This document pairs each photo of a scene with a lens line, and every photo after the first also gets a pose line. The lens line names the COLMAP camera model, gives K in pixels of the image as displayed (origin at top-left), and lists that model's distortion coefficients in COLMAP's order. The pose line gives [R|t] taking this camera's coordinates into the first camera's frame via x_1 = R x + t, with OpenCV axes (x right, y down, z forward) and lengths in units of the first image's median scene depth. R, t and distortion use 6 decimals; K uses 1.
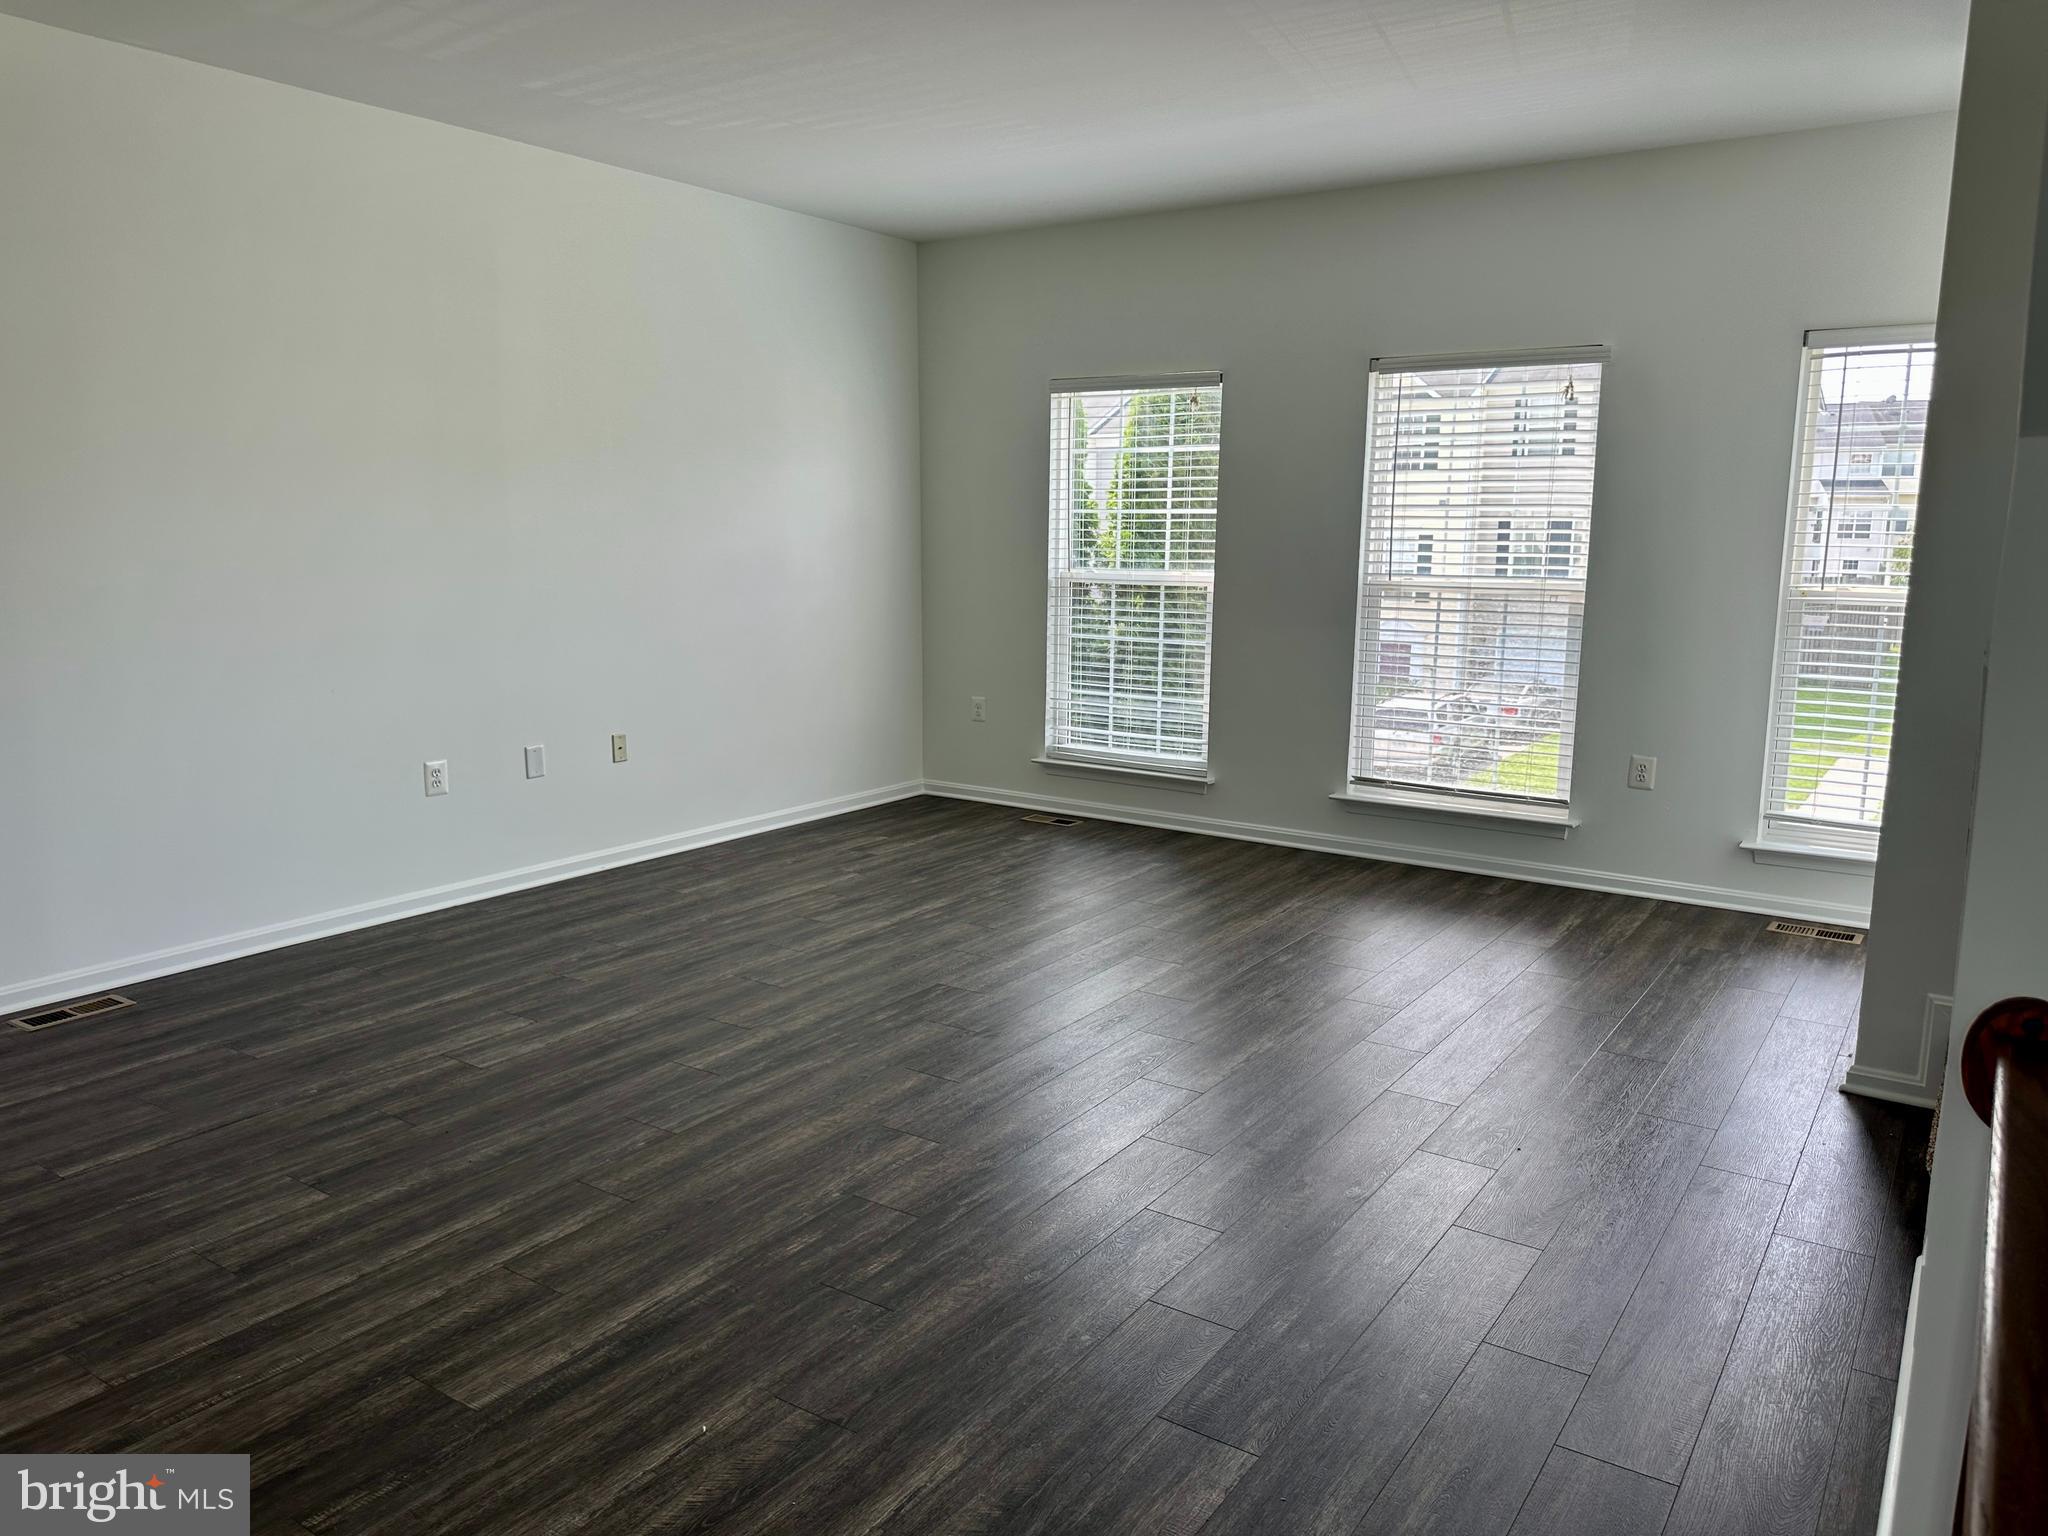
lens RADIAL K [[1459.4, 0, 1021.7], [0, 1459.4, 774.1], [0, 0, 1]] dist [-0.005412, -0.007010]
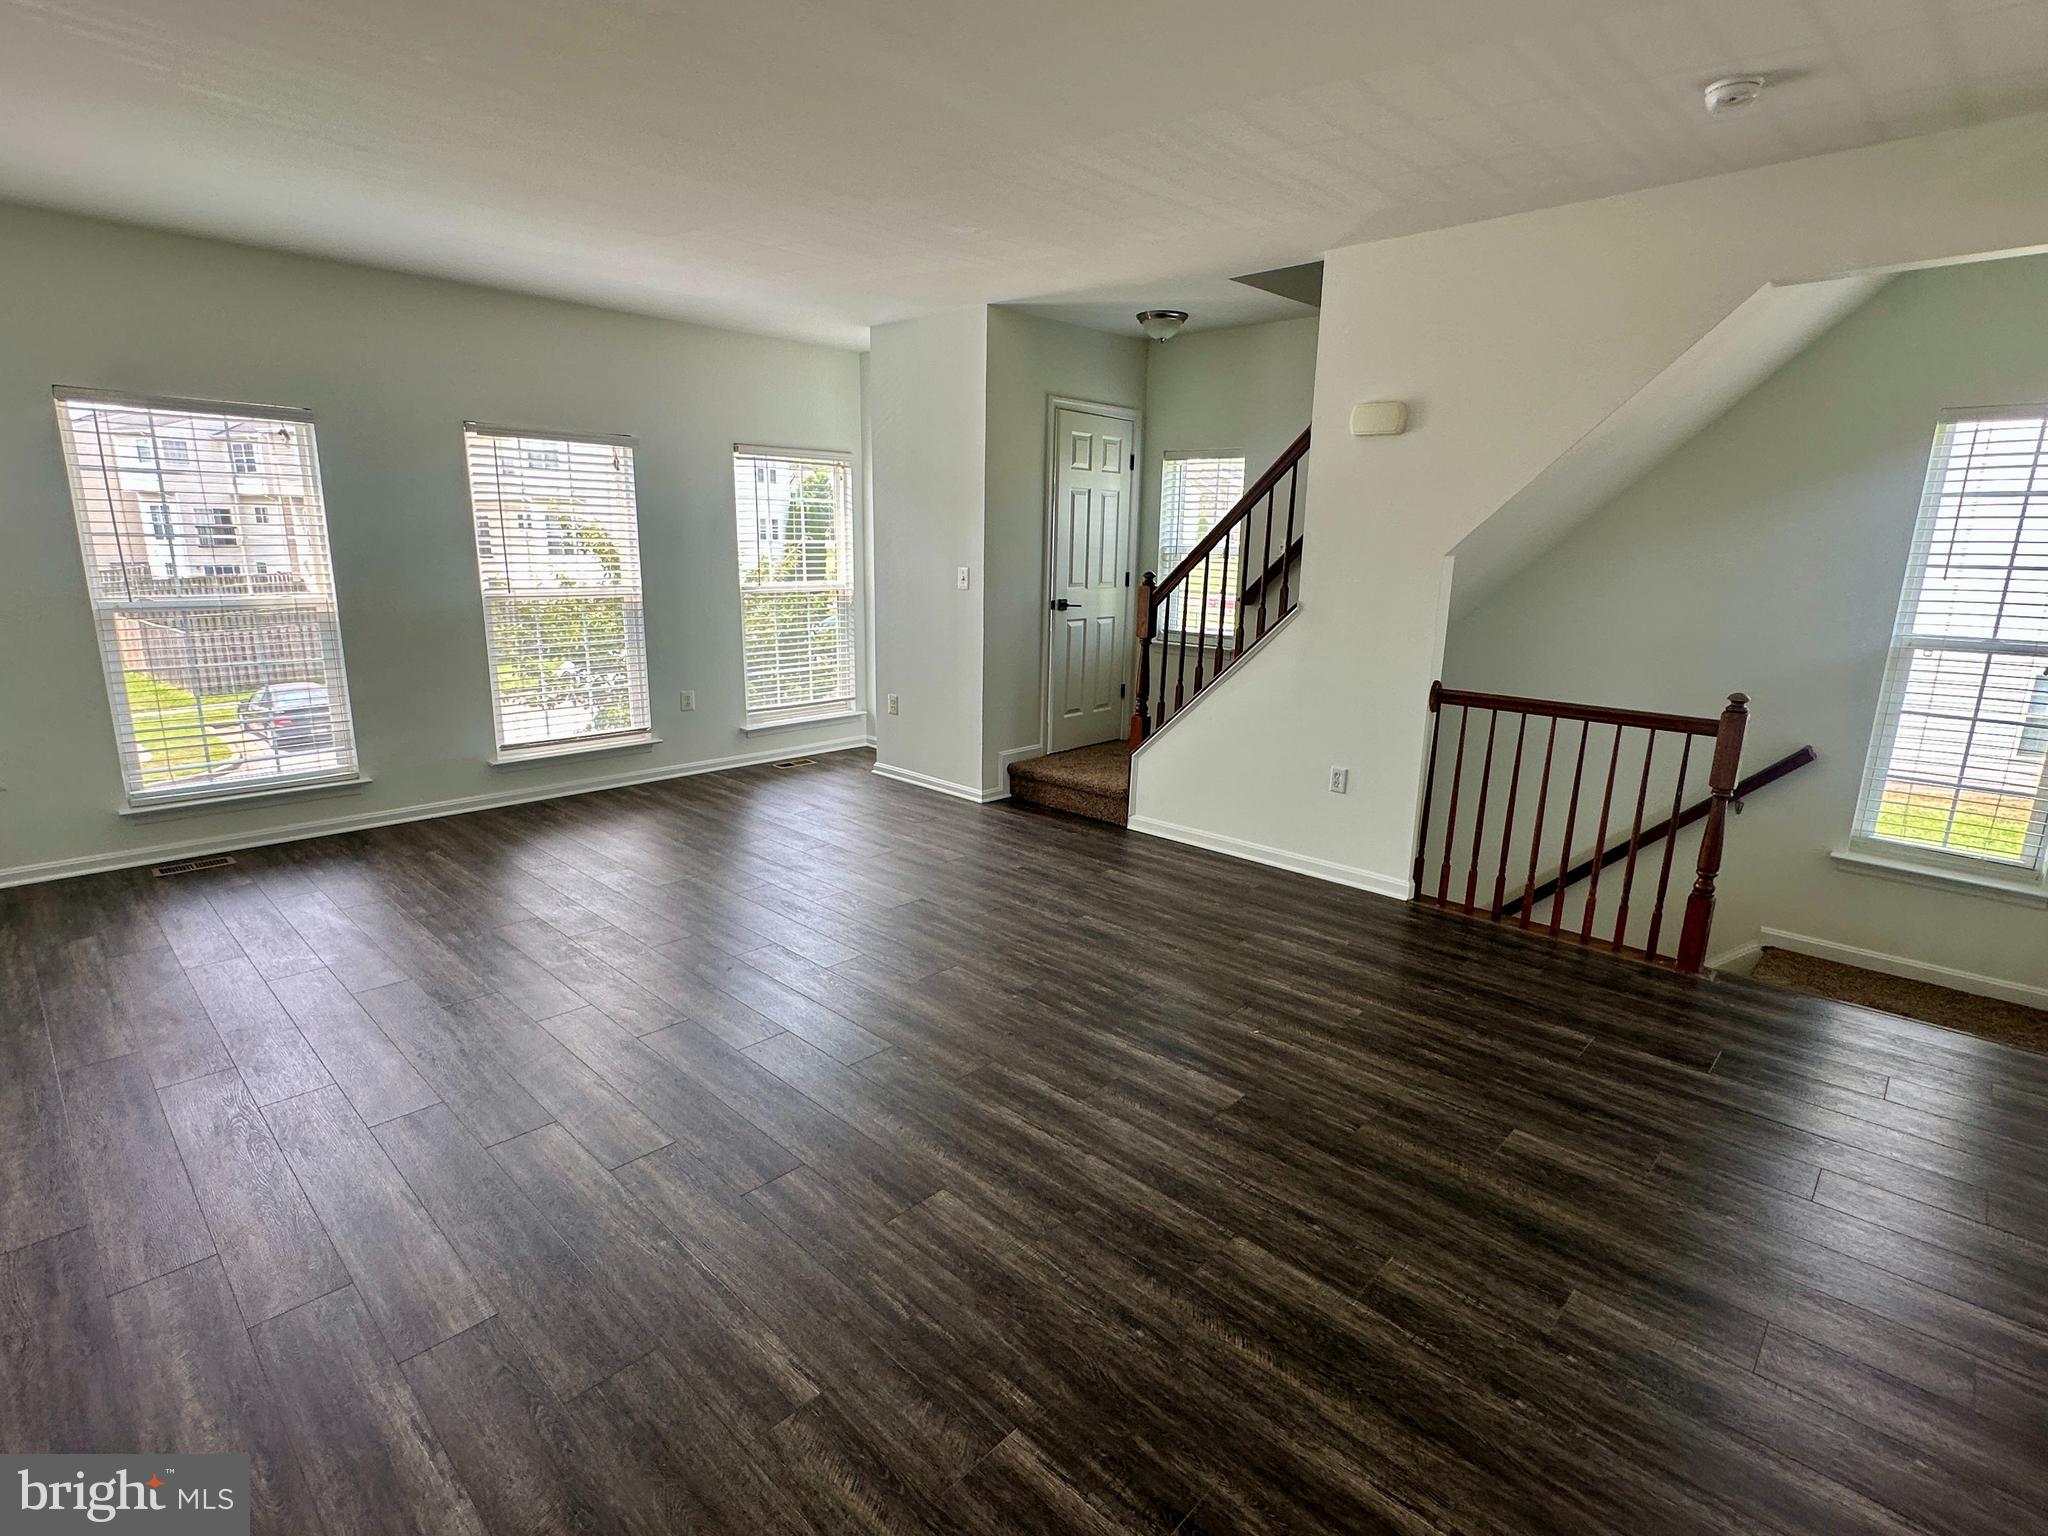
lens RADIAL K [[1015.5, 0, 1022.5], [0, 1015.5, 766.8], [0, 0, 1]] dist [-0.006120, 0.000411]
pose [[0.159200, -0.222872, 0.961761, -1.169842], [0.149578, 0.968384, 0.199647, -0.185774], [-0.975849, 0.112074, 0.187504, 0.756419]]
